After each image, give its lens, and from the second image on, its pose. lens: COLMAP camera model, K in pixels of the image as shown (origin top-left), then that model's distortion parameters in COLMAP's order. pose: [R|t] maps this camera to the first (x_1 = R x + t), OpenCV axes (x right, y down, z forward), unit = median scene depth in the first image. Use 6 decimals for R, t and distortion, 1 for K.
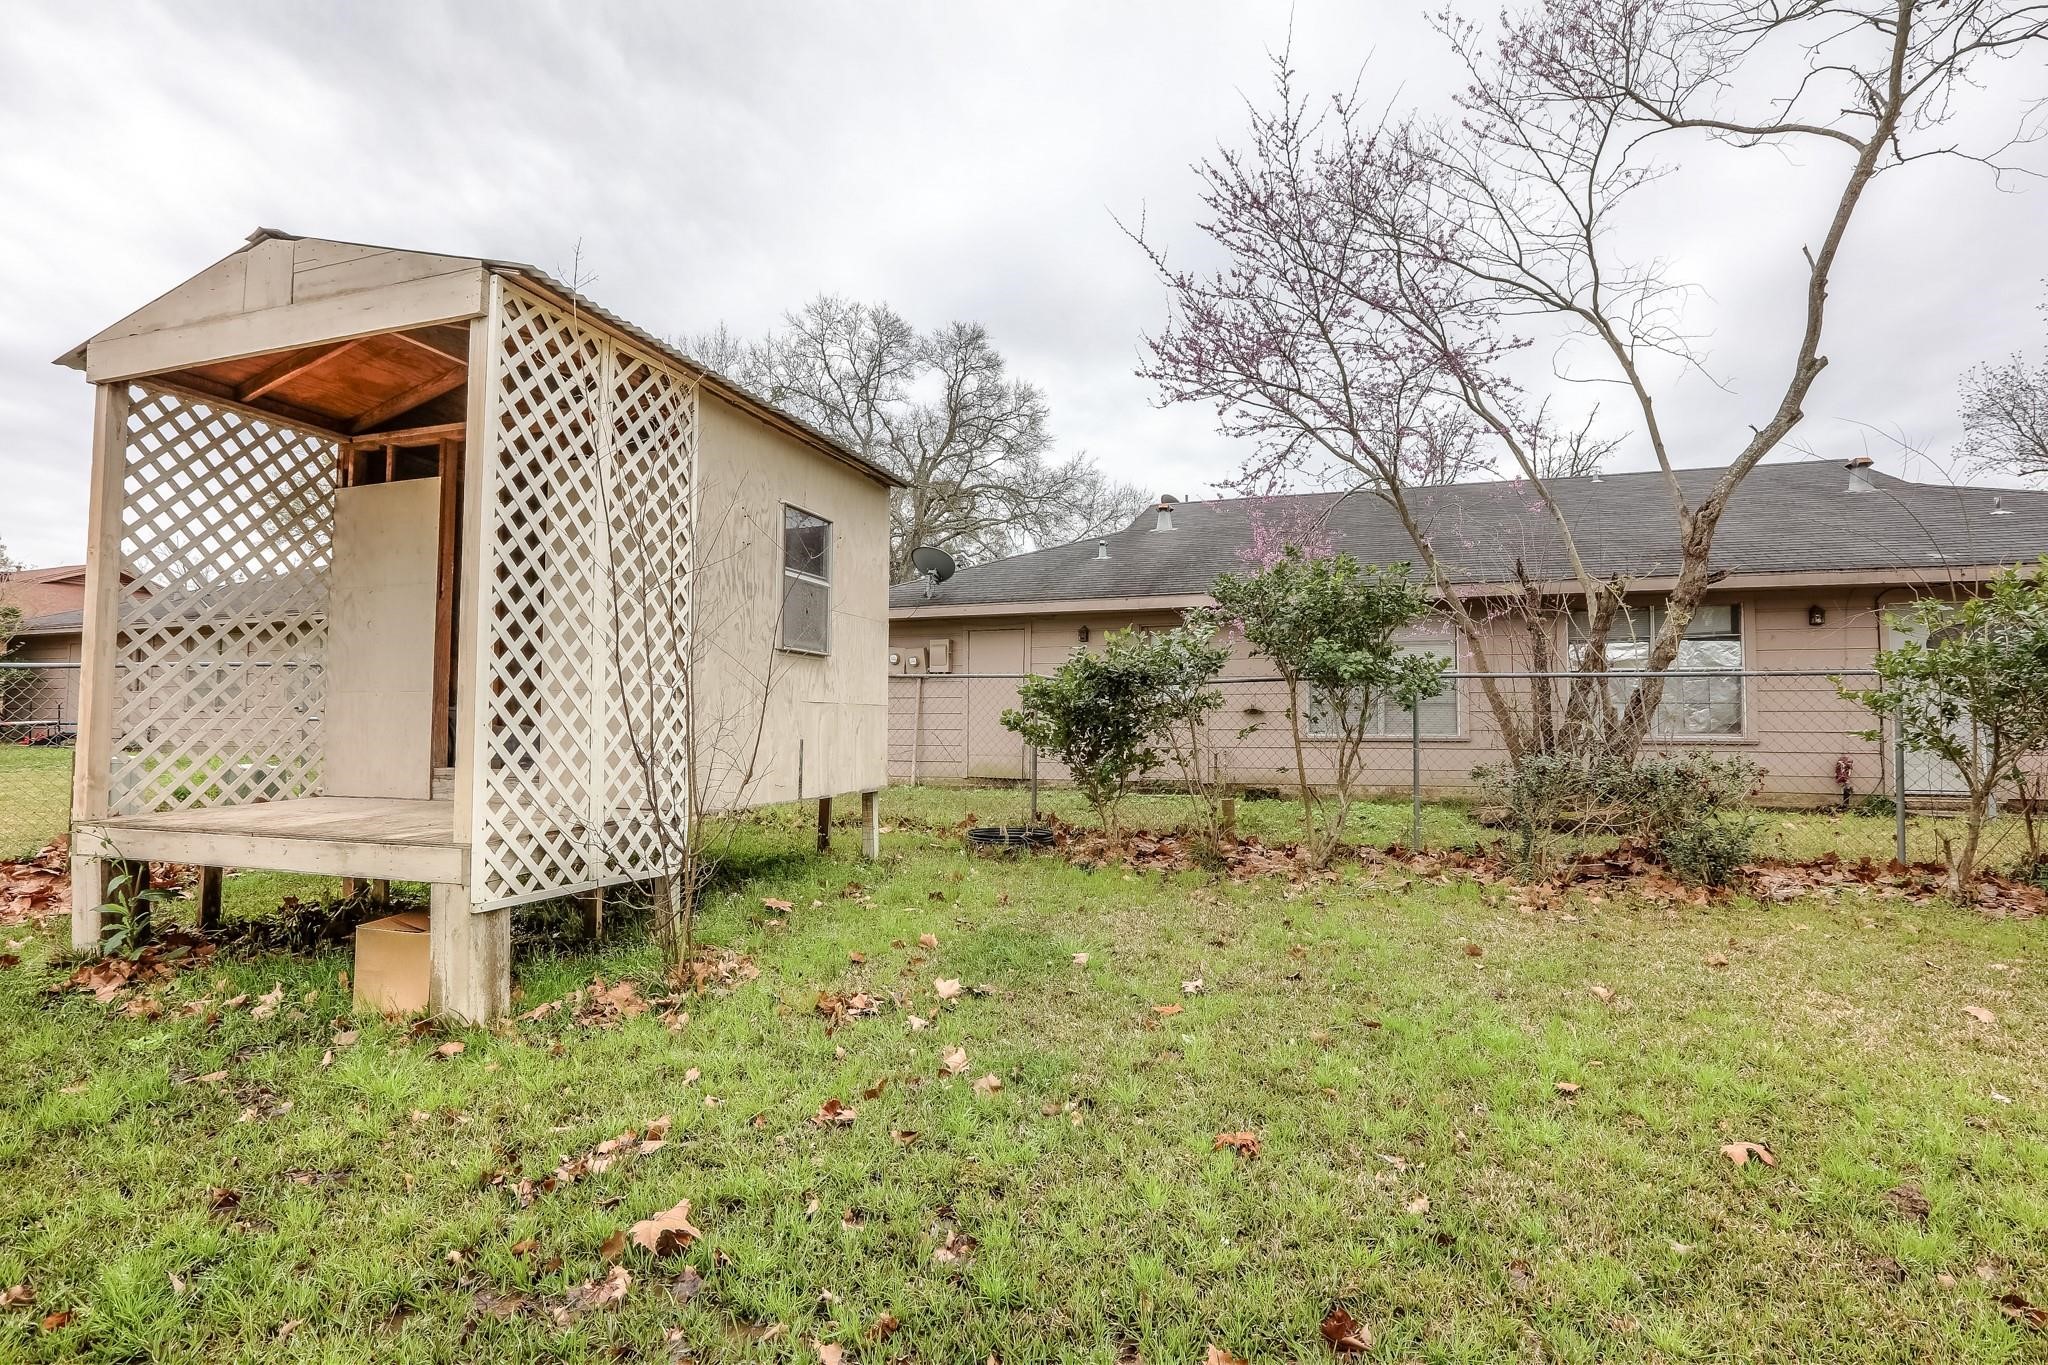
lens RADIAL K [[996.5, 0, 1021.1], [0, 996.5, 677.2], [0, 0, 1]] dist [-0.053248, 0.026755]
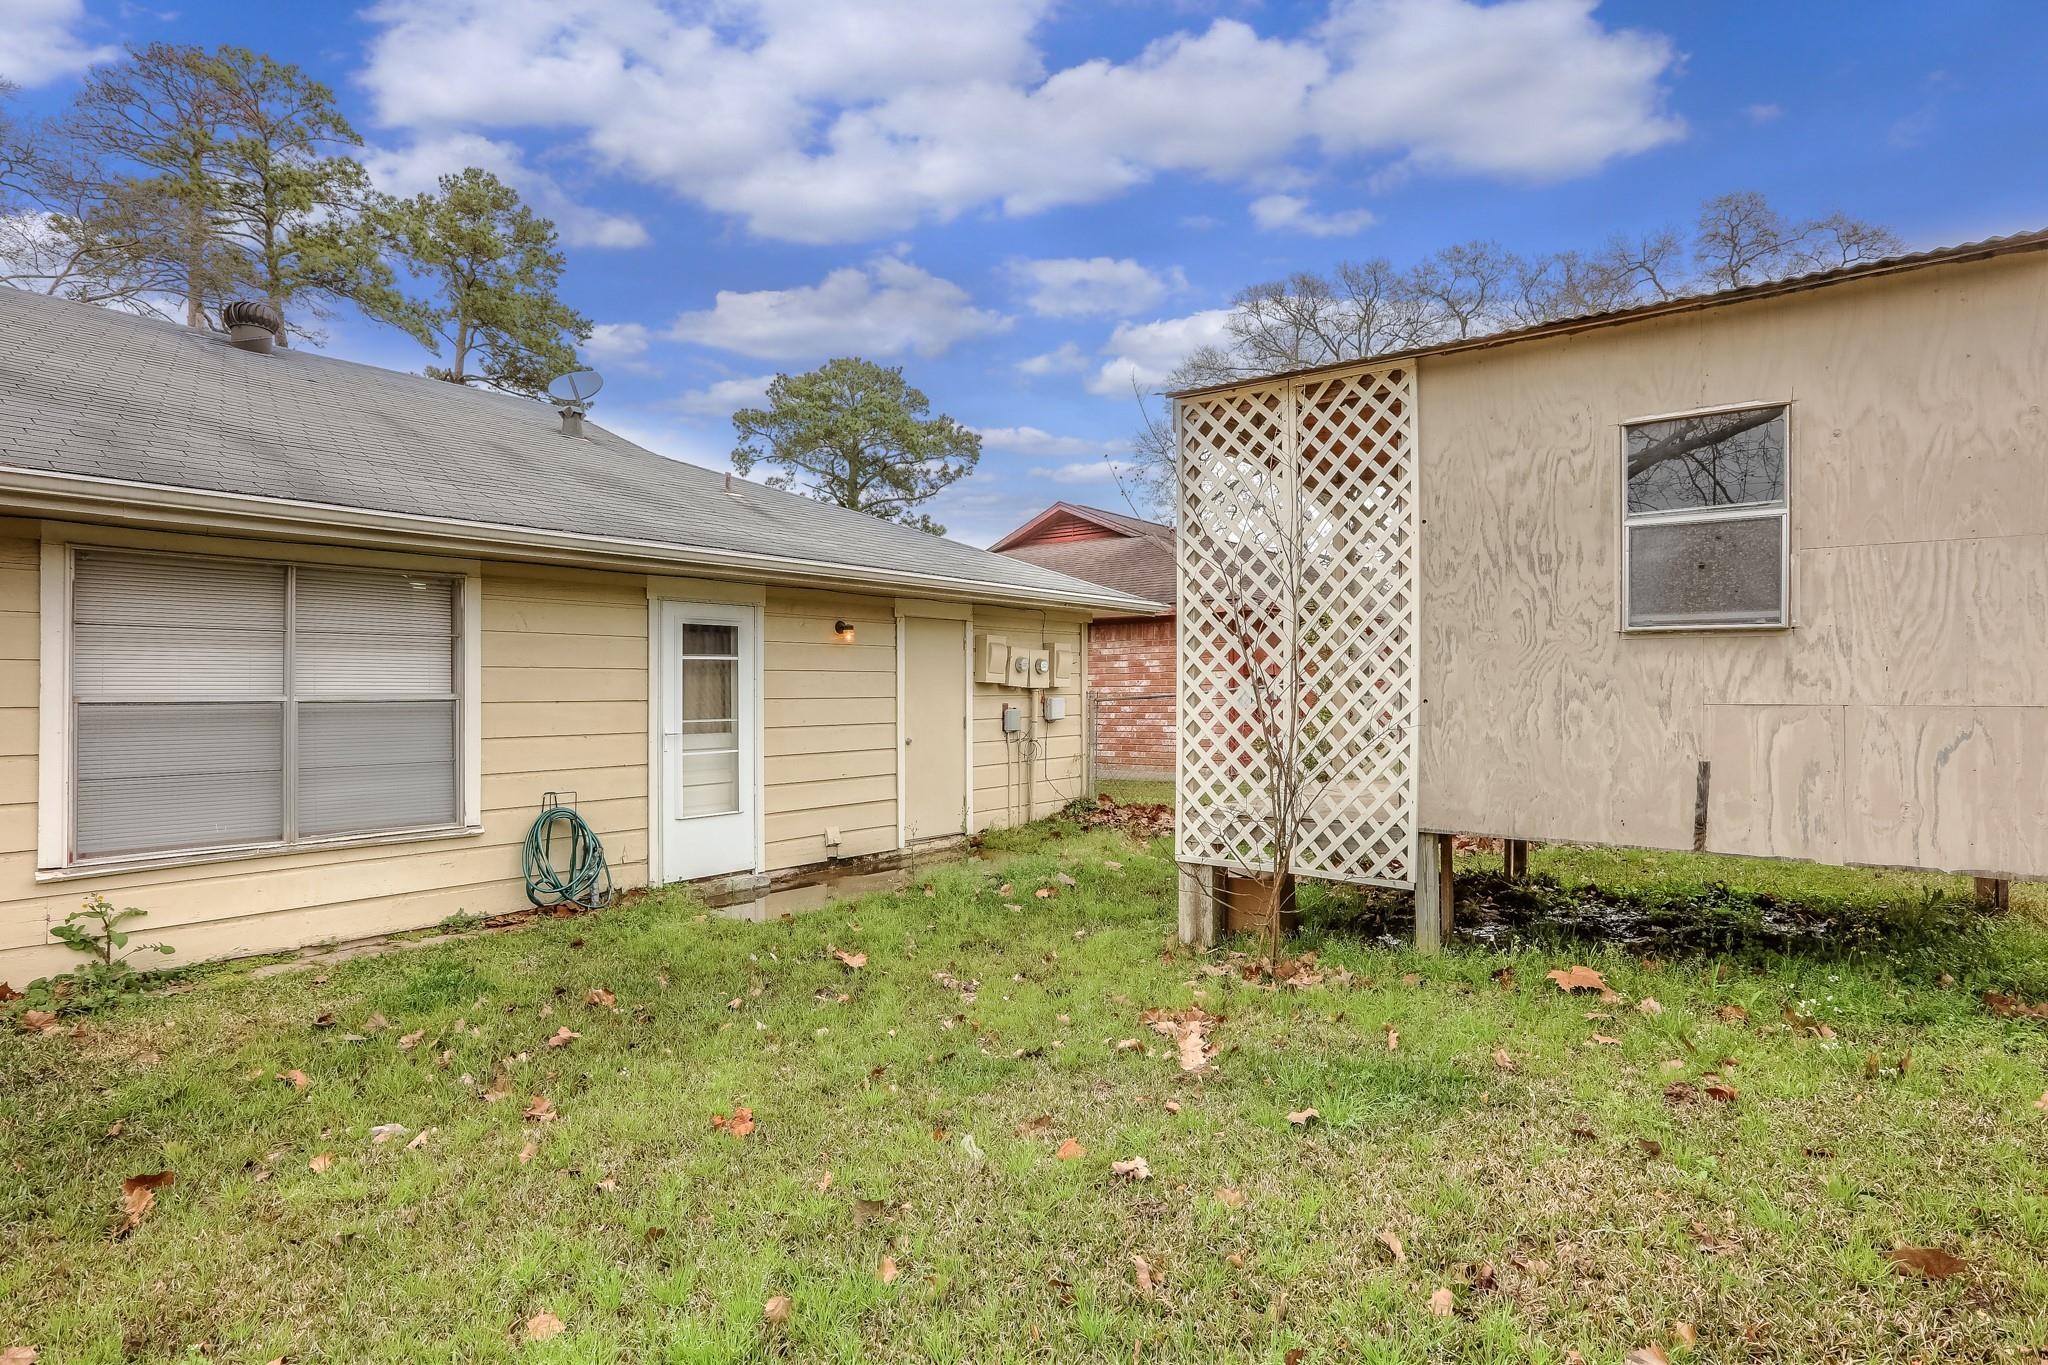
lens RADIAL K [[996.5, 0, 1021.1], [0, 996.5, 677.2], [0, 0, 1]] dist [-0.053248, 0.026755]
pose [[-0.348658, -0.021906, -0.936994, 0.678621], [0.037490, 0.998601, -0.037297, 0.016884], [0.936500, -0.048132, -0.347349, 1.021166]]
